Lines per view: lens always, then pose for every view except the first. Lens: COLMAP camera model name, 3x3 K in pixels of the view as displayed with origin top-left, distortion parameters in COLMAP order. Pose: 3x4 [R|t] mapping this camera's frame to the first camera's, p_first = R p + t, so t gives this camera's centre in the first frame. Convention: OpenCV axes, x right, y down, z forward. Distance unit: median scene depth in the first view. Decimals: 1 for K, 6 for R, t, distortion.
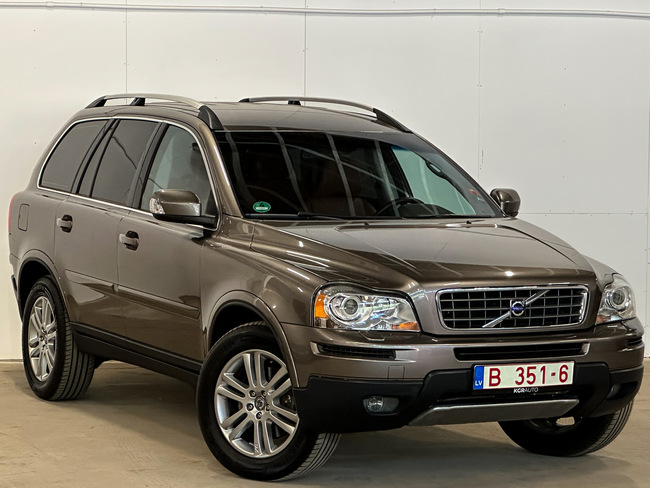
lens RADIAL K [[2086.9, 0, 325.5], [0, 2086.9, 246.8], [0, 0, 1]] dist [-0.280482, 0.000000]
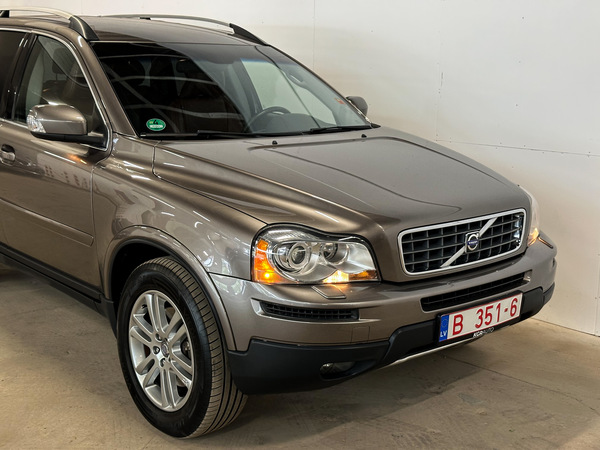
lens RADIAL K [[871.1, 0, 317.9], [0, 871.1, 215.7], [0, 0, 1]] dist [0.070573, 0.000000]
pose [[0.966539, -0.048069, 0.251976, -0.067026], [0.013674, 0.990544, 0.136512, -0.034410], [-0.256156, -0.128499, 0.958057, 0.656924]]
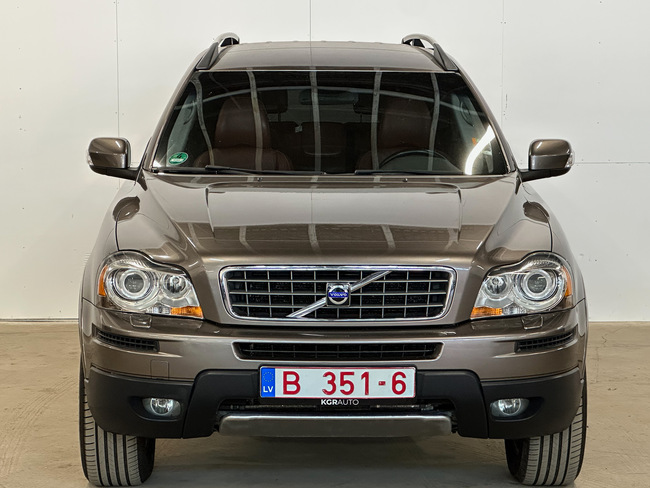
lens RADIAL K [[1801.8, 0, 325.5], [0, 1801.8, 243.2], [0, 0, 1]] dist [-0.439113, 0.000000]
pose [[0.901151, 0.031406, -0.432367, 0.373290], [-0.018583, 0.999254, 0.033852, -0.011420], [0.433108, -0.022471, 0.901062, 0.404257]]
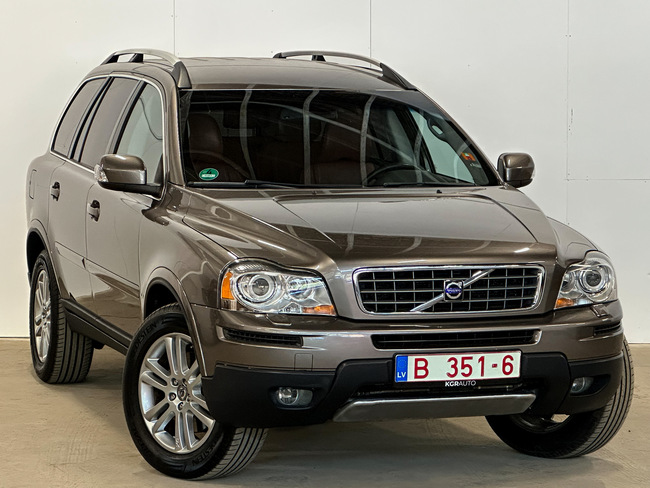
lens RADIAL K [[2226.4, 0, 324.9], [0, 2226.4, 240.3], [0, 0, 1]] dist [-0.344492, 0.000000]
pose [[0.987929, 0.004779, -0.154831, 0.184159], [-0.002687, 0.999902, 0.013720, -0.004253], [0.154882, -0.013138, 0.987846, 0.065144]]
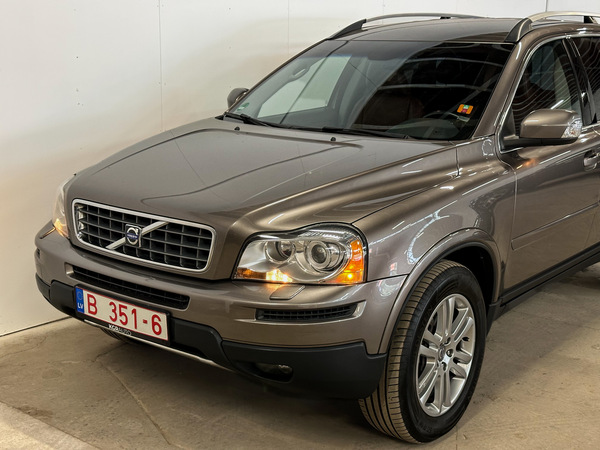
lens RADIAL K [[871.1, 0, 302.4], [0, 871.1, 224.9], [0, 0, 1]] dist [0.070573, 0.000000]
pose [[0.430180, 0.187585, -0.883038, 0.442741], [-0.077804, 0.982237, 0.170755, -0.042409], [0.899384, -0.004751, 0.437134, 0.905666]]
